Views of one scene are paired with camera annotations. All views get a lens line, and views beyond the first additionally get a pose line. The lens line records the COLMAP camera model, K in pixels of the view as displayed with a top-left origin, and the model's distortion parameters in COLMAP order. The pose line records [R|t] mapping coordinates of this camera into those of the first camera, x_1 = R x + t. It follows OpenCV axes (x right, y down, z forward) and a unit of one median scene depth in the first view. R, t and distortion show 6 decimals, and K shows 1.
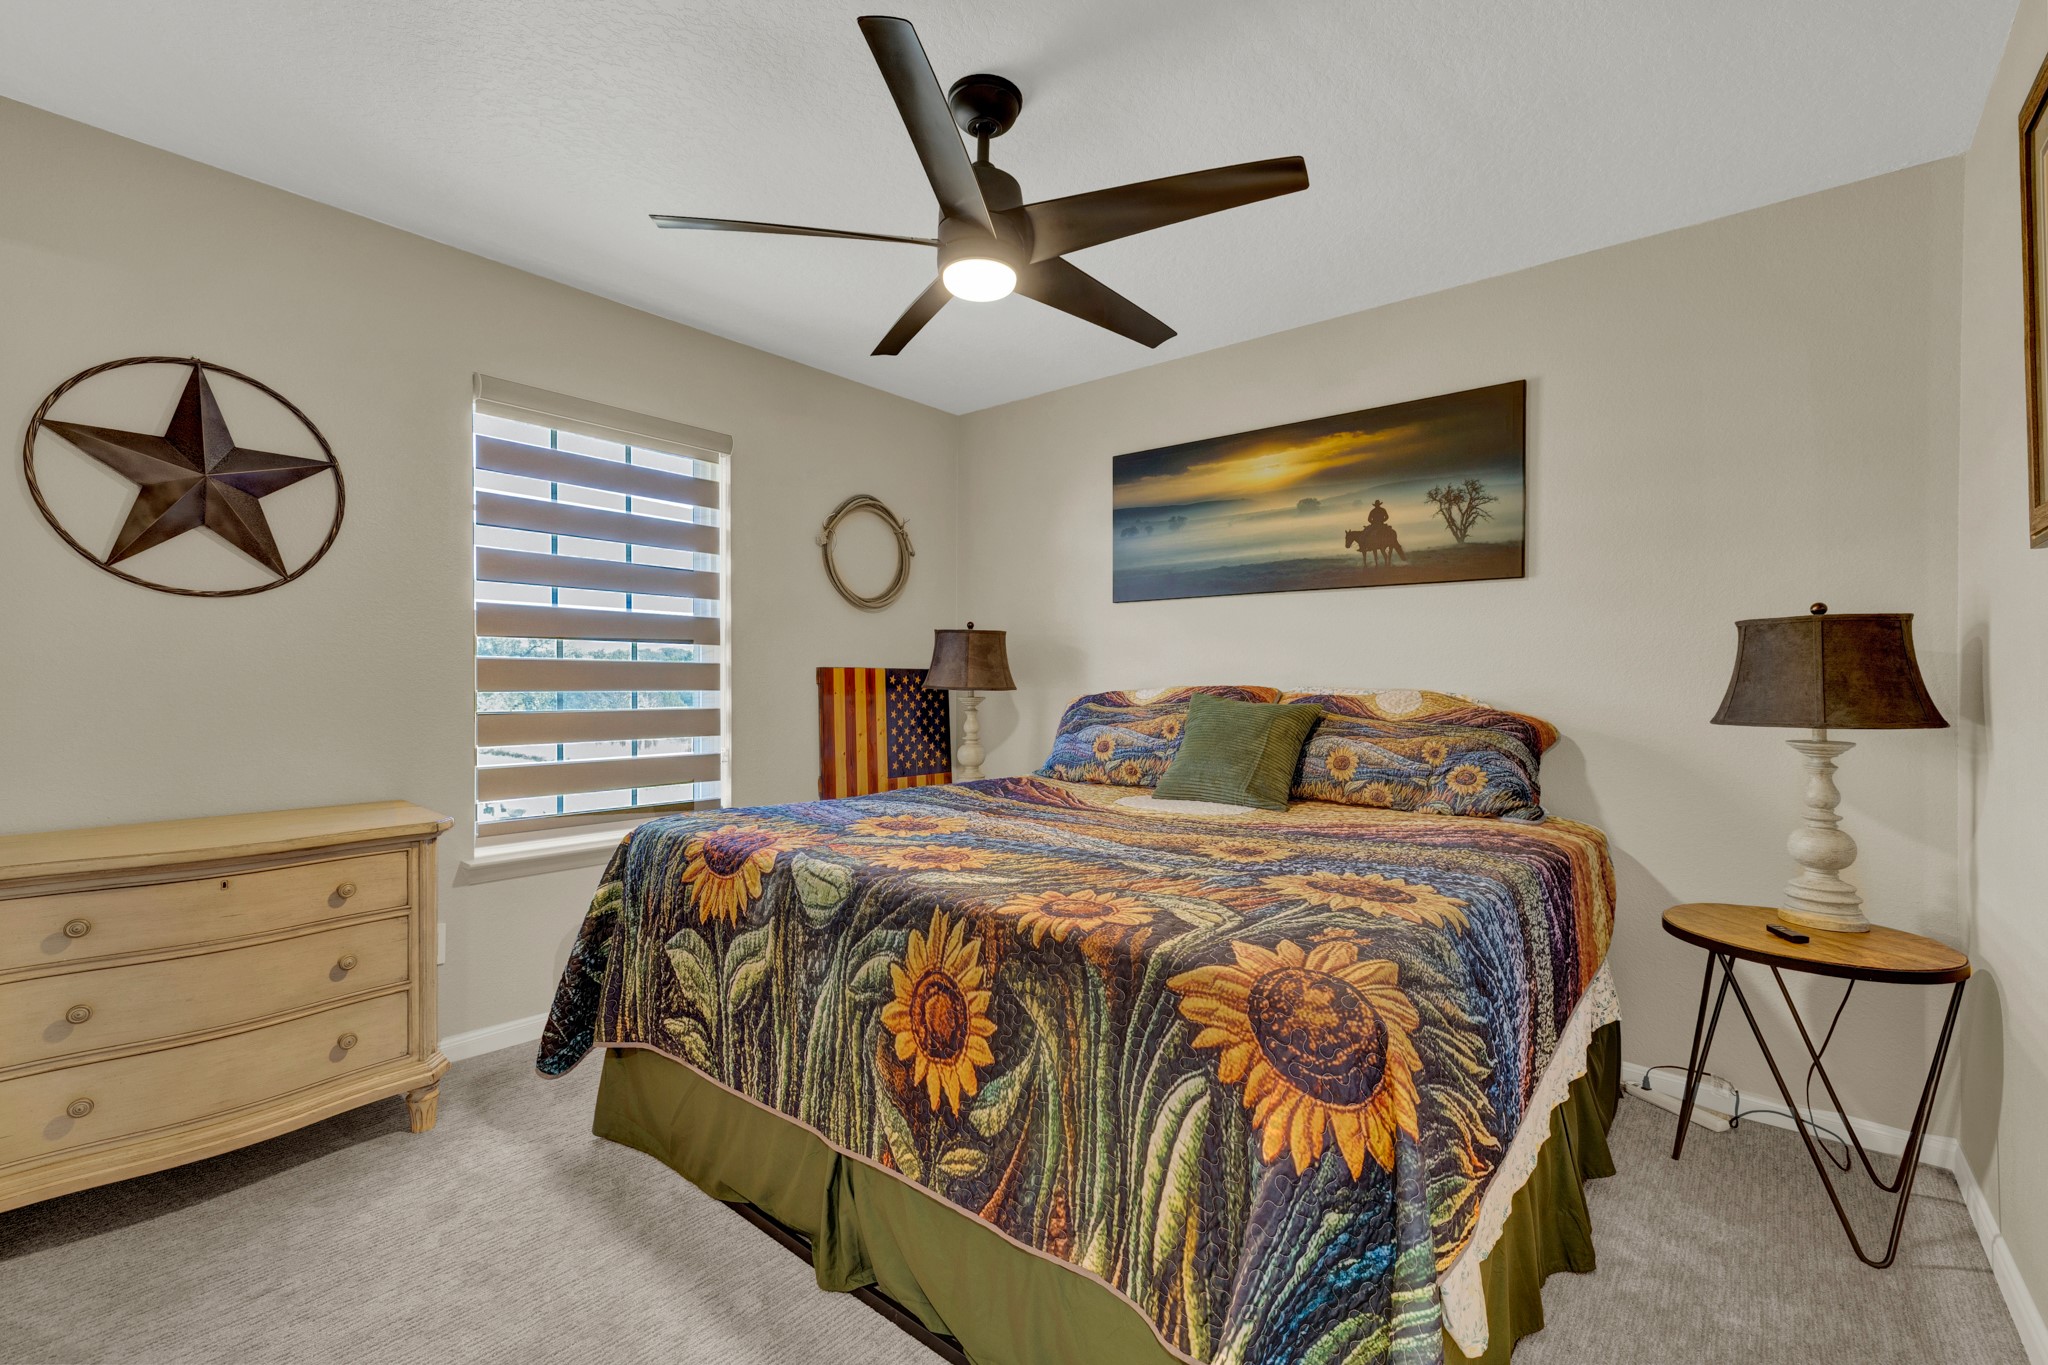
lens RADIAL K [[891.4, 0, 1024.6], [0, 891.4, 680.2], [0, 0, 1]] dist [-0.002368, -0.000042]
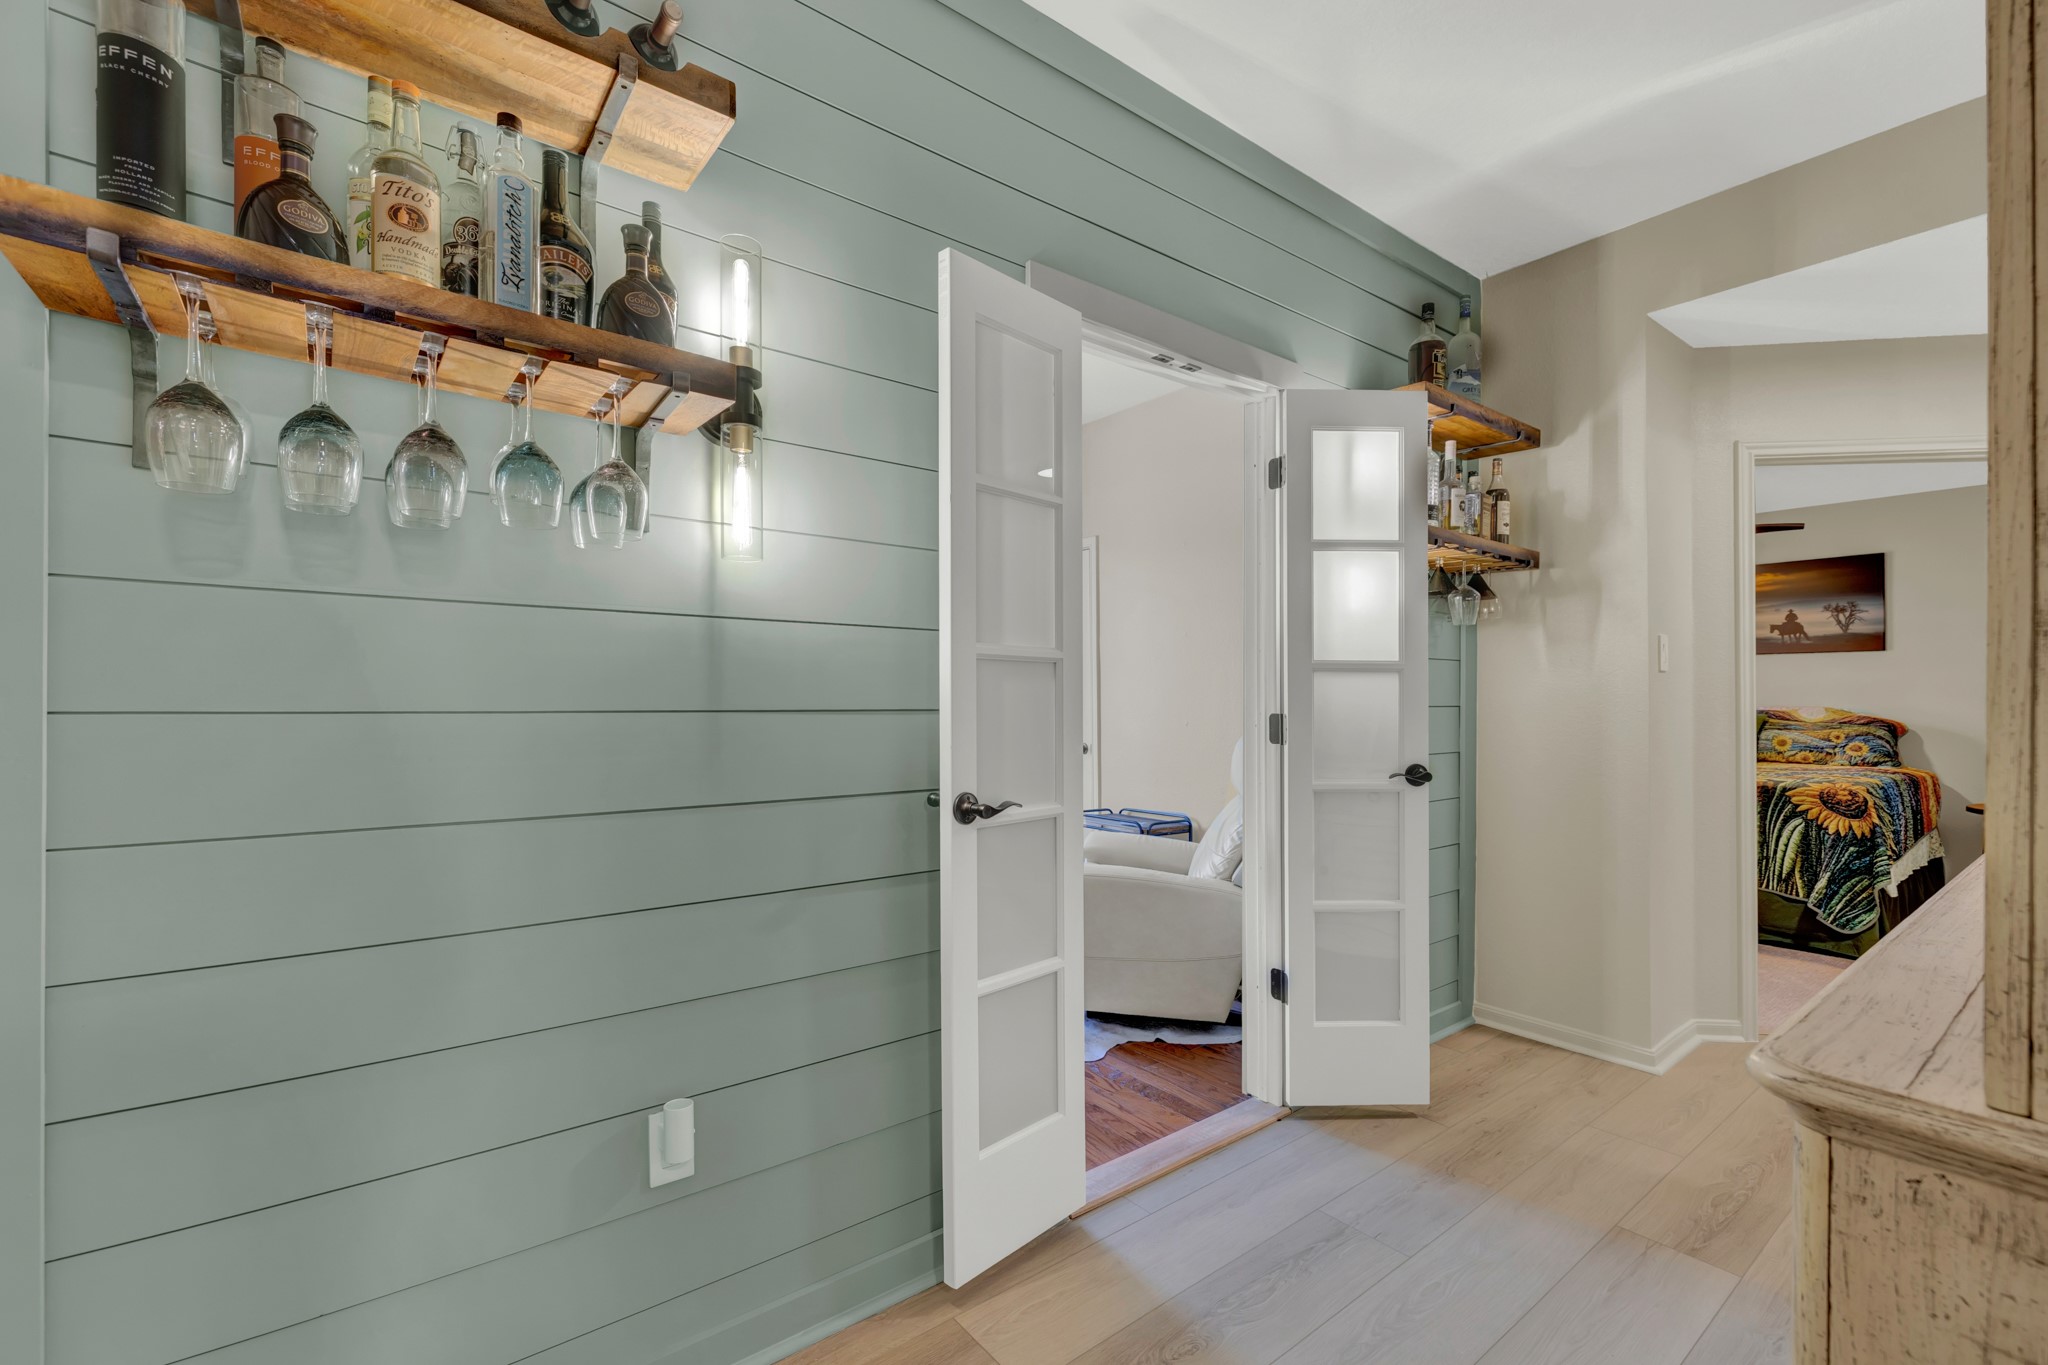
lens RADIAL K [[891.4, 0, 1018.6], [0, 891.4, 689.2], [0, 0, 1]] dist [-0.002368, -0.000042]
pose [[0.976186, -0.009889, -0.216710, -1.040321], [0.008172, 0.999928, -0.008819, -0.031313], [0.216782, 0.006838, 0.976196, -1.575169]]
